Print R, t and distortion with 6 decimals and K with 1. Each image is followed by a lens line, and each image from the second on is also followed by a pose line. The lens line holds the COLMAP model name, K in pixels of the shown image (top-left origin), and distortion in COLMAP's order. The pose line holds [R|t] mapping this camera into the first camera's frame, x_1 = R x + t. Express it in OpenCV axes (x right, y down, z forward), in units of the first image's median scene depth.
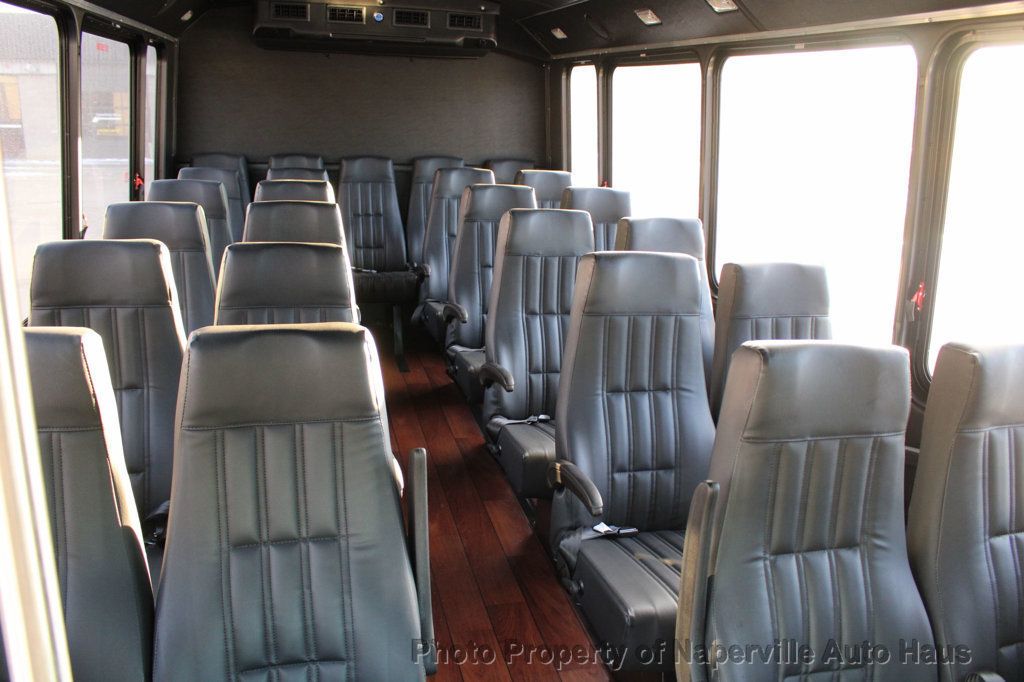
lens RADIAL K [[853.7, 0, 506.7], [0, 853.7, 335.7], [0, 0, 1]] dist [-0.131113, 0.069061]
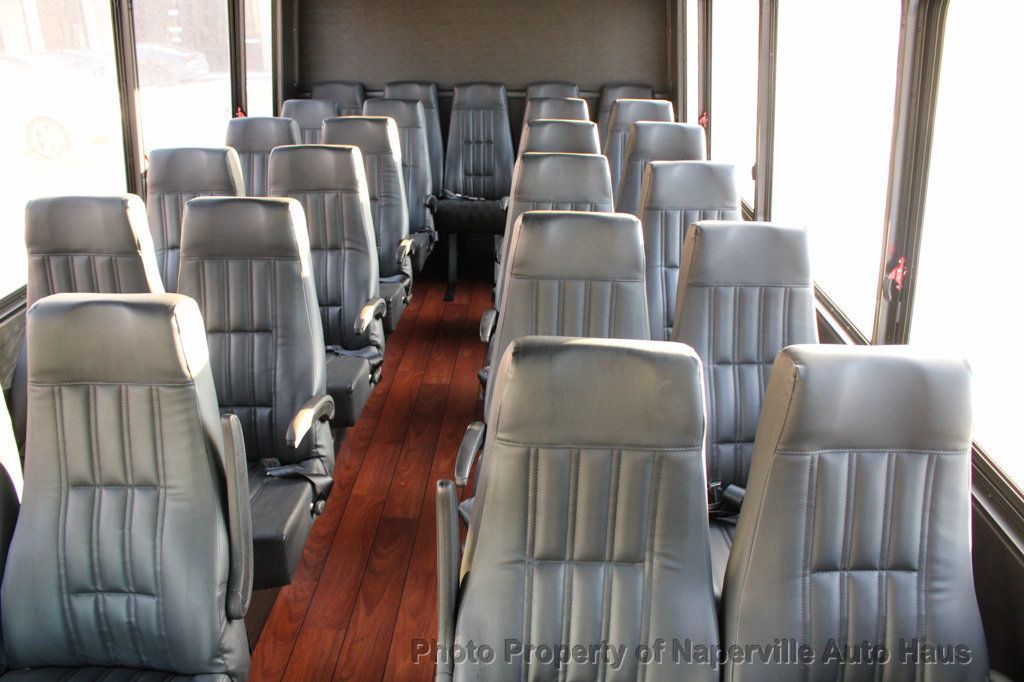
lens RADIAL K [[853.7, 0, 513.9], [0, 853.7, 345.4], [0, 0, 1]] dist [-0.131113, 0.069061]
pose [[0.964573, 0.066747, -0.255234, 0.514203], [-0.036442, 0.991901, 0.121674, -0.096896], [0.261288, -0.108063, 0.959193, 0.086700]]
